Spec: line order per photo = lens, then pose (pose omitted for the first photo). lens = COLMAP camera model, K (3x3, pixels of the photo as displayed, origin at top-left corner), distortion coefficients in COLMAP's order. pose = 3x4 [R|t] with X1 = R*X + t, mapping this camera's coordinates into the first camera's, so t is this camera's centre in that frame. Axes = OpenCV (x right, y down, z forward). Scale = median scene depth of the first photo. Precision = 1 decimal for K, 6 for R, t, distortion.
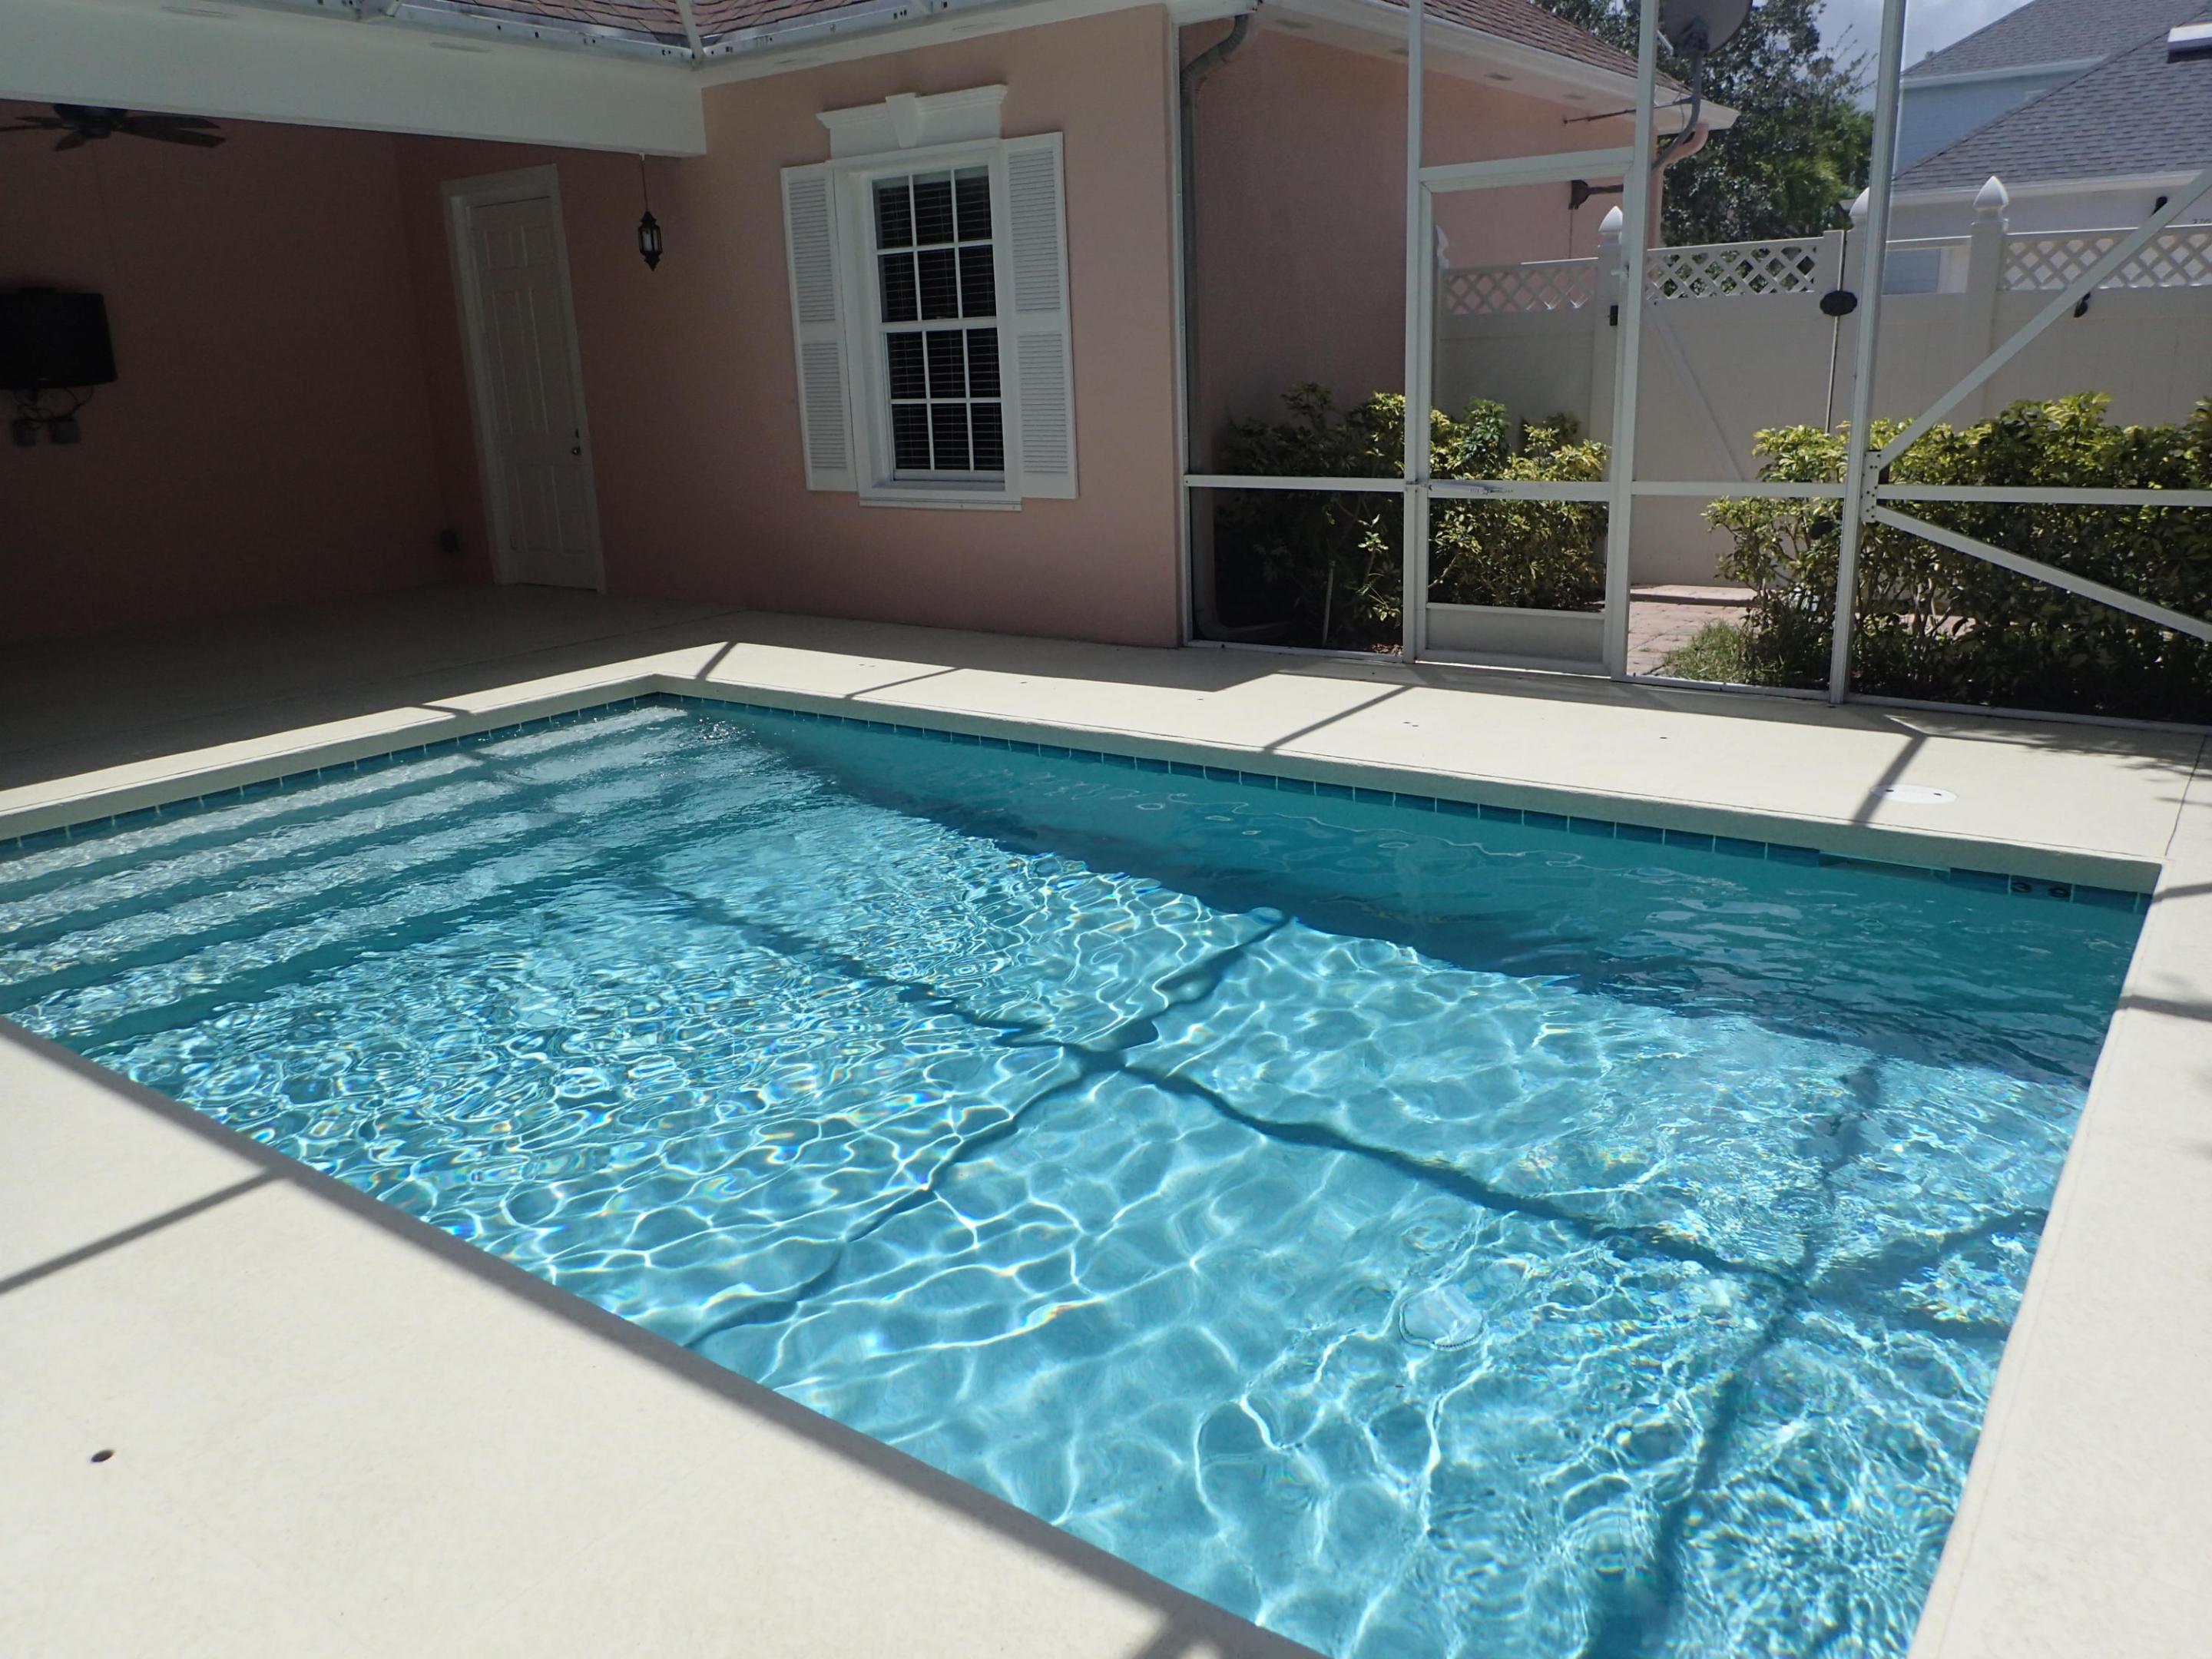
lens RADIAL K [[1633.8, 0, 1100.0], [0, 1633.8, 828.2], [0, 0, 1]] dist [-0.005636, -0.003079]
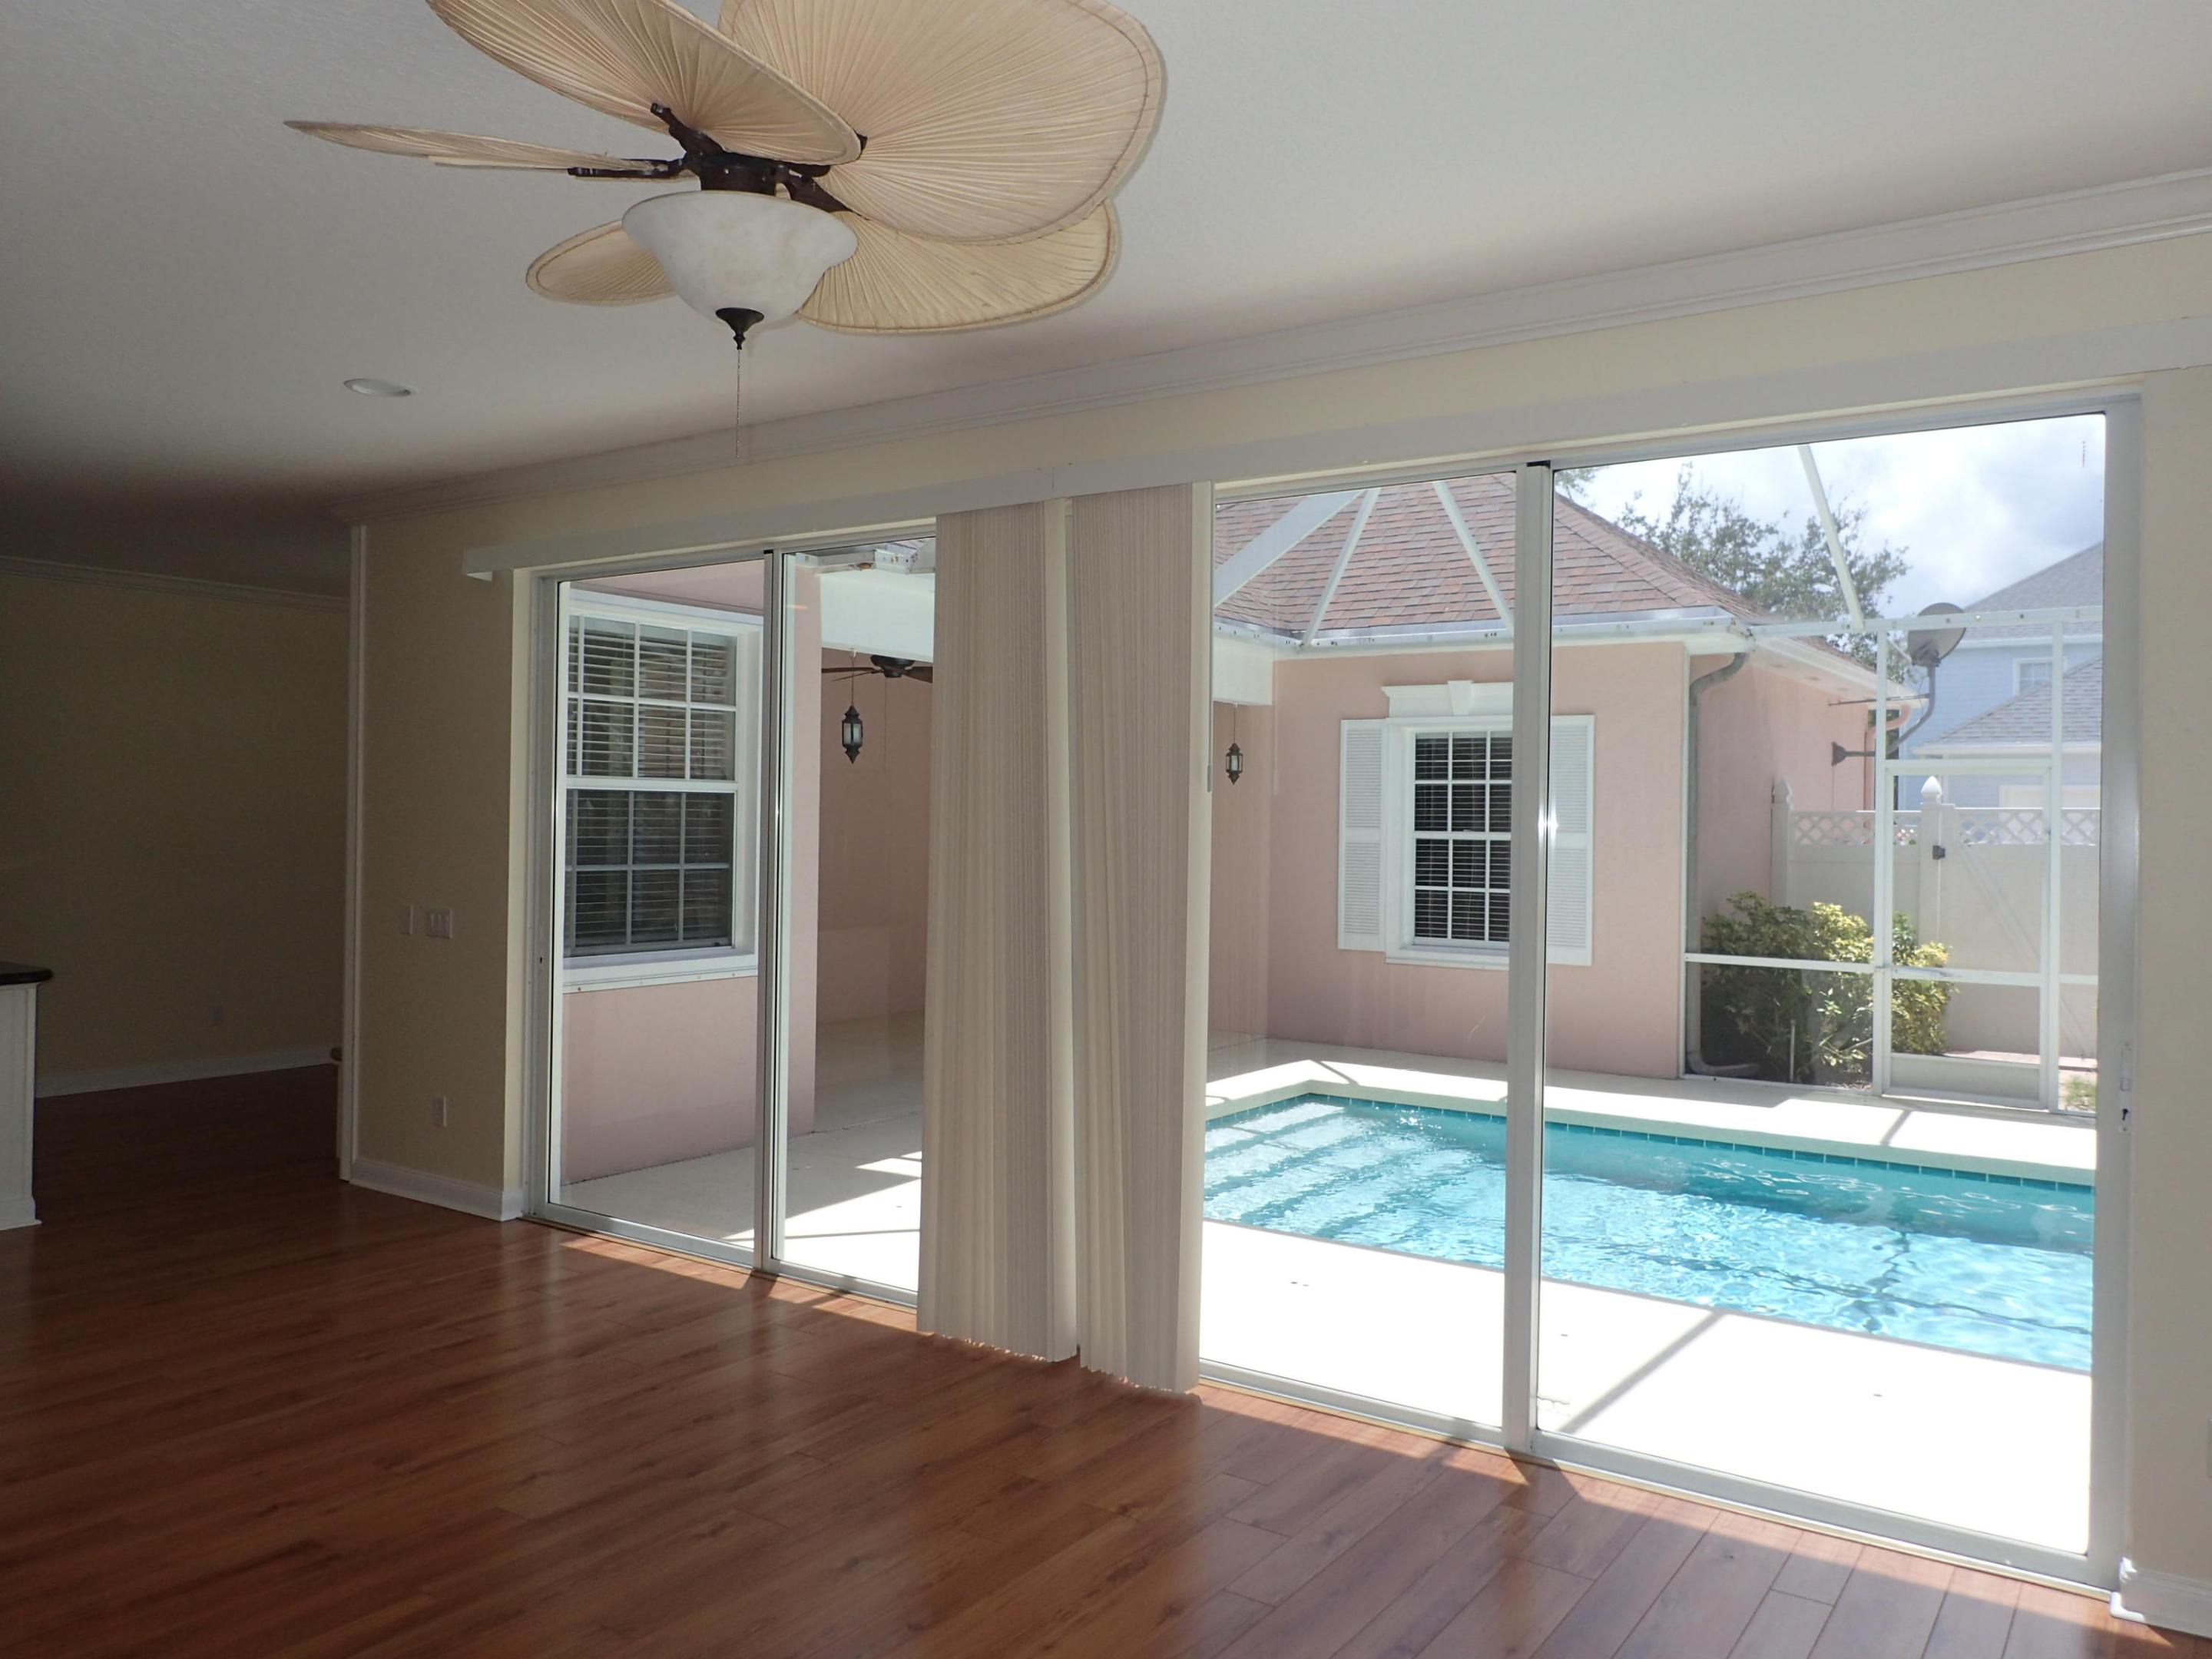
lens RADIAL K [[1633.8, 0, 1106.9], [0, 1633.8, 820.5], [0, 0, 1]] dist [-0.005636, -0.003079]
pose [[0.998453, 0.051611, 0.020702, -0.431106], [-0.043757, 0.958929, -0.280250, 0.077243], [-0.034316, 0.278910, 0.959704, -0.310237]]
